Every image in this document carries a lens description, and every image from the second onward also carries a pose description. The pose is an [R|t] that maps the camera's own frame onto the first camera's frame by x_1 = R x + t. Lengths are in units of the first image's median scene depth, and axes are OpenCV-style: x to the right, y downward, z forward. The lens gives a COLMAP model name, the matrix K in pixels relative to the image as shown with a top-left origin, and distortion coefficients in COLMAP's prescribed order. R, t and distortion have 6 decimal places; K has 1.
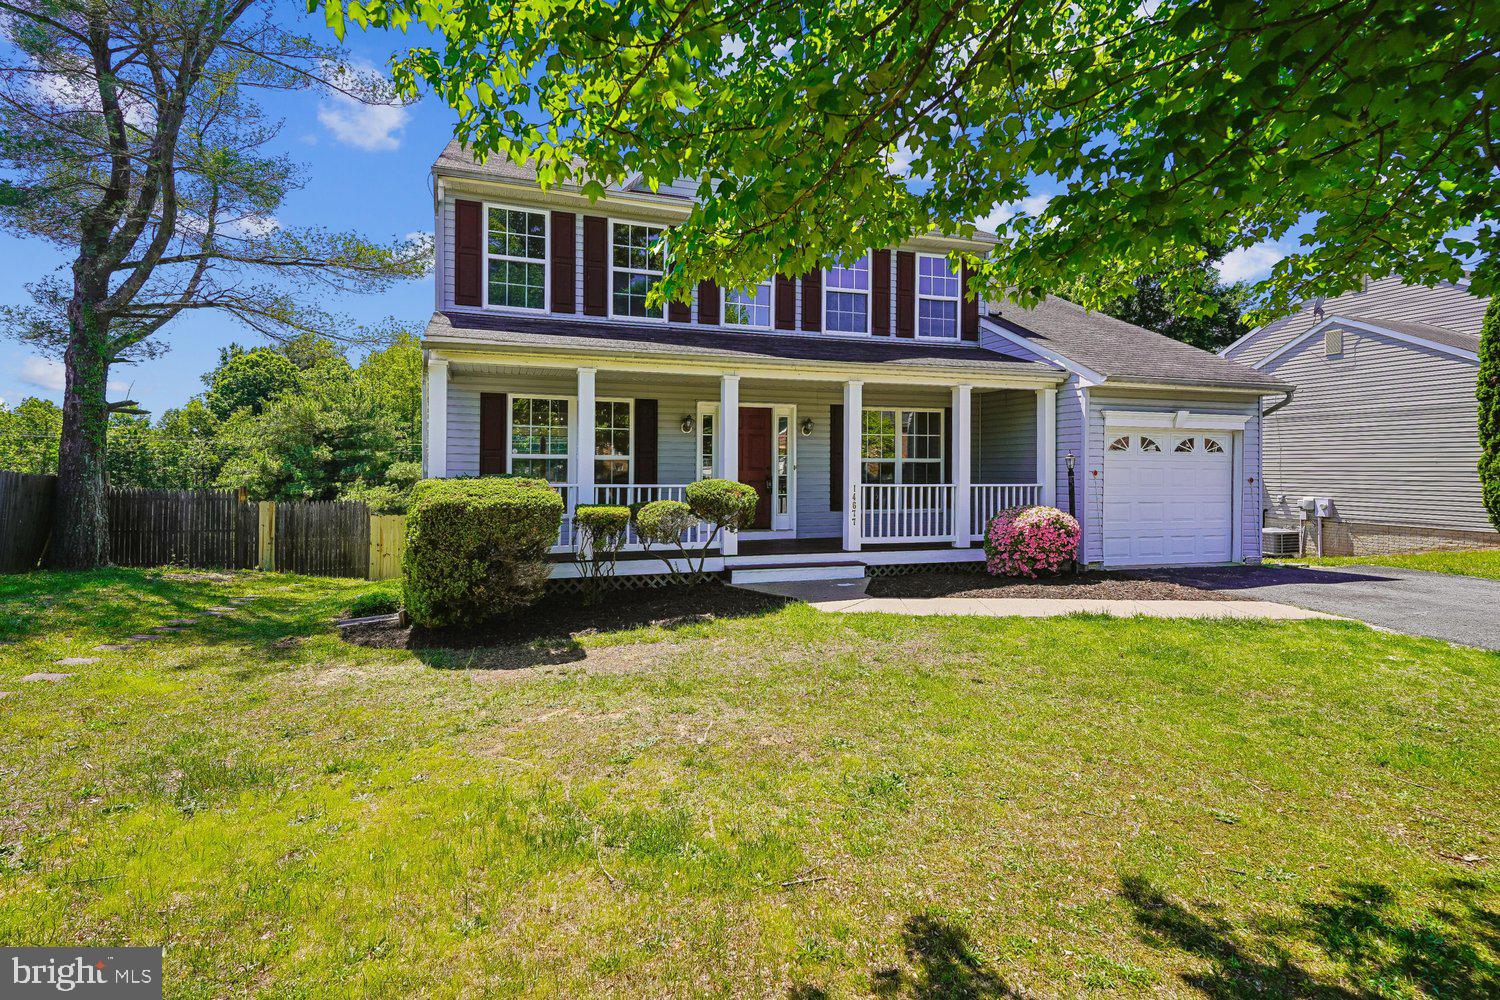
lens RADIAL K [[738.1, 0, 723.9], [0, 738.1, 449.6], [0, 0, 1]] dist [0.004156, 0.005383]
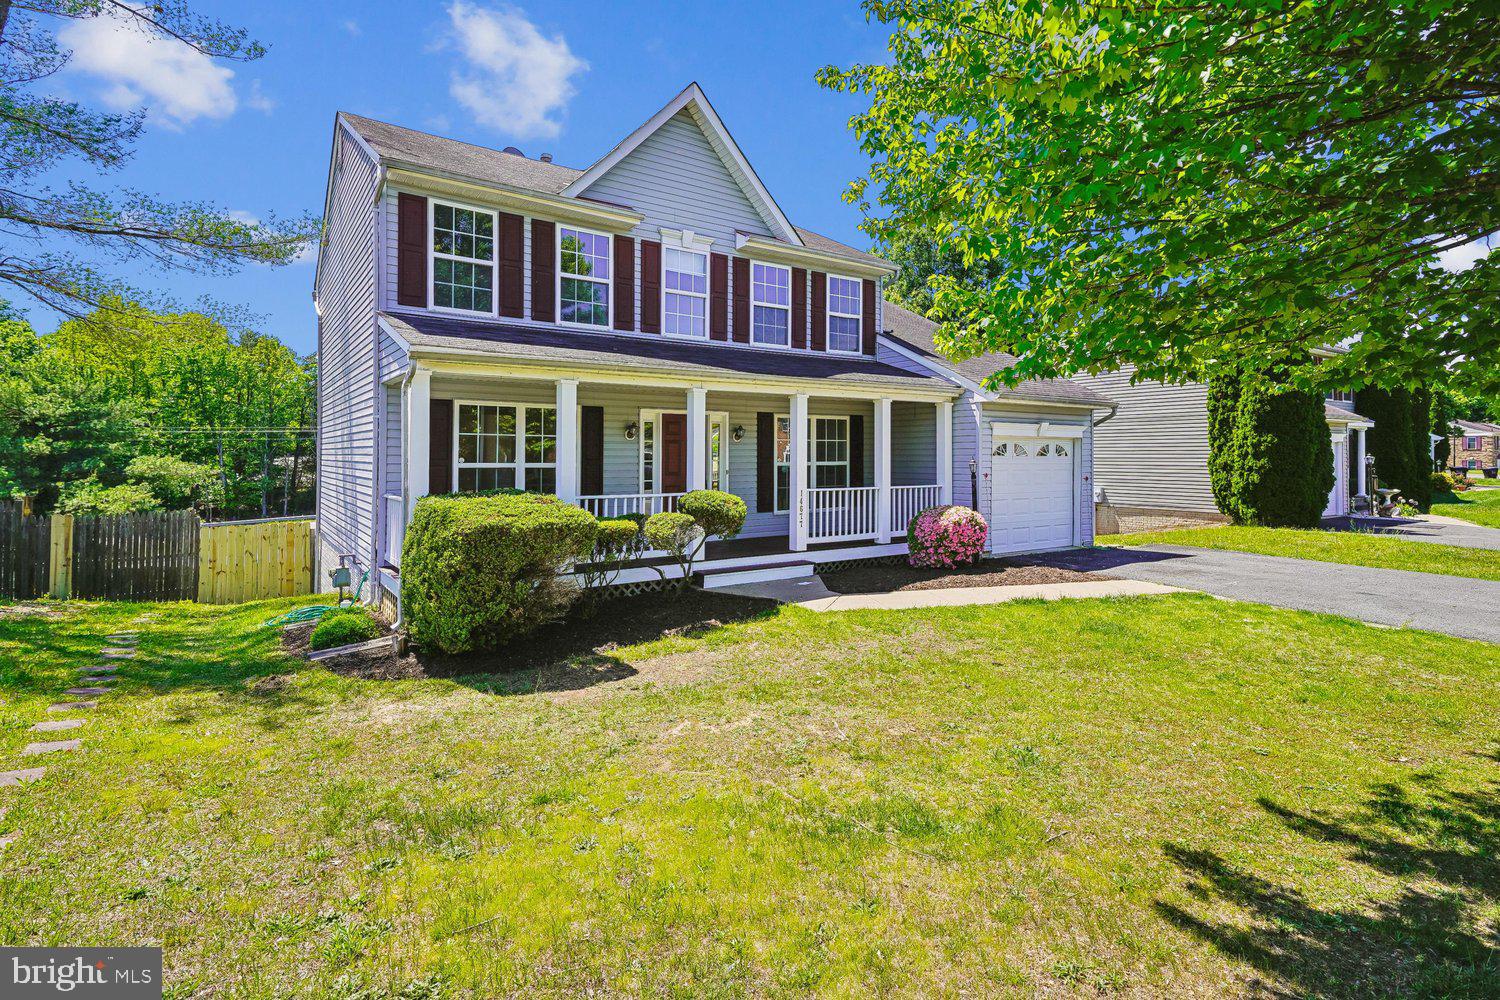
lens RADIAL K [[738.1, 0, 742.1], [0, 738.1, 434.7], [0, 0, 1]] dist [0.004156, 0.005383]
pose [[0.962774, 0.003730, 0.270283, -0.188571], [-0.001492, 0.999963, -0.008487, -0.022735], [-0.270305, 0.007768, 0.962743, -0.018794]]
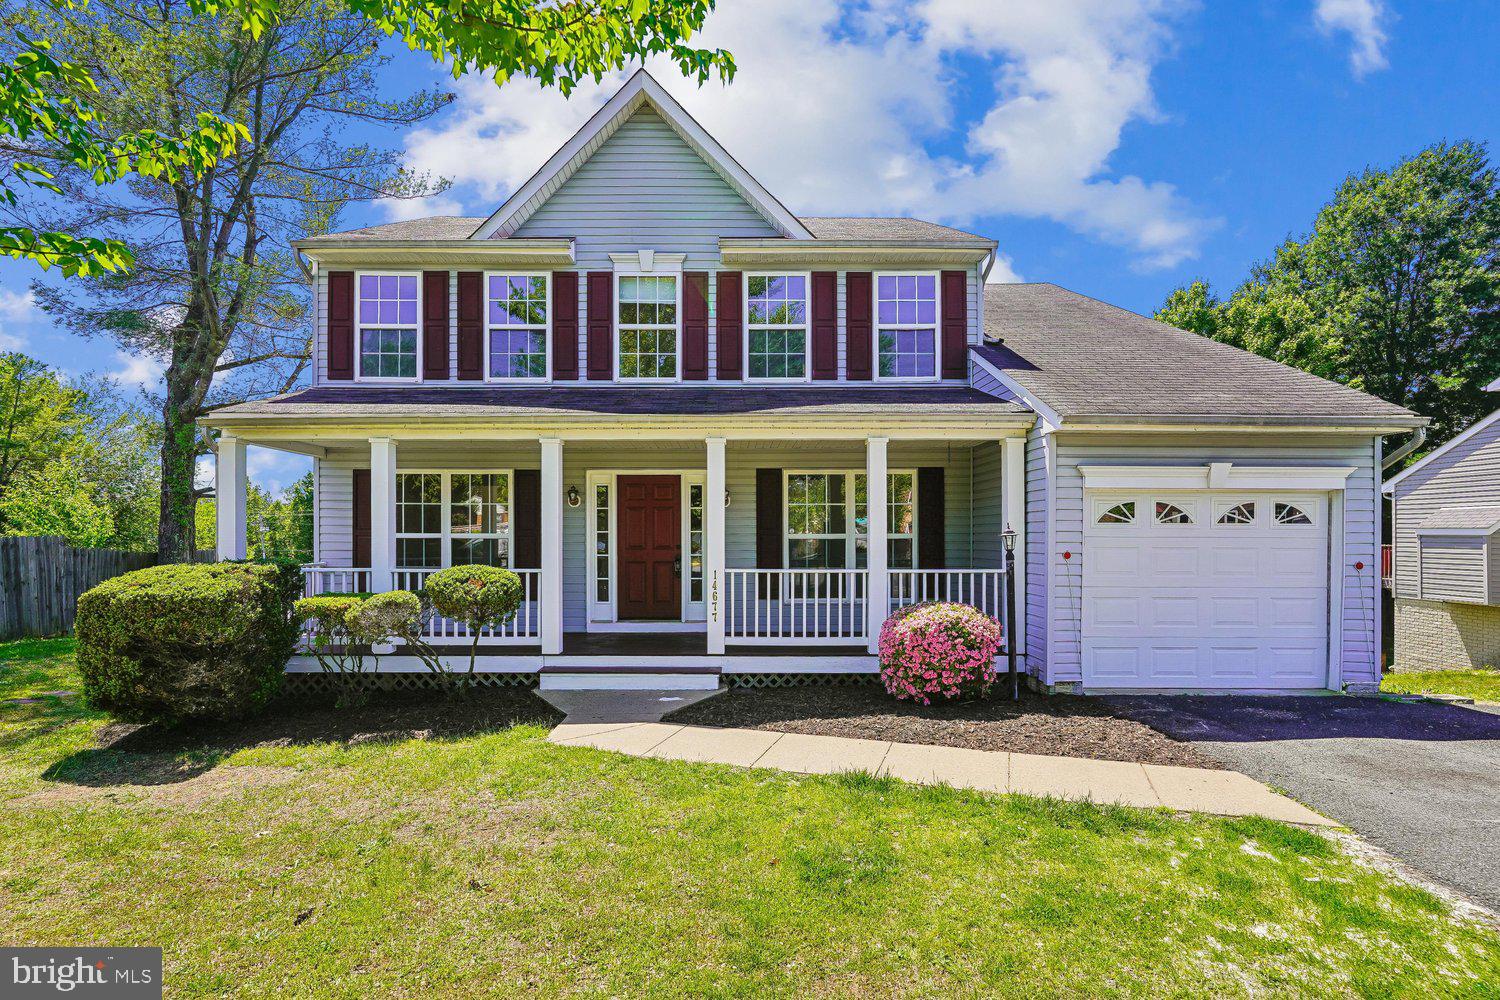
lens RADIAL K [[762.5, 0, 749.1], [0, 762.5, 504.0], [0, 0, 1]] dist [-0.023503, -0.000039]
pose [[0.949297, -0.016403, -0.313953, 0.453741], [0.012891, 0.999829, -0.013261, -0.012005], [0.314116, 0.008541, 0.949346, 0.225513]]
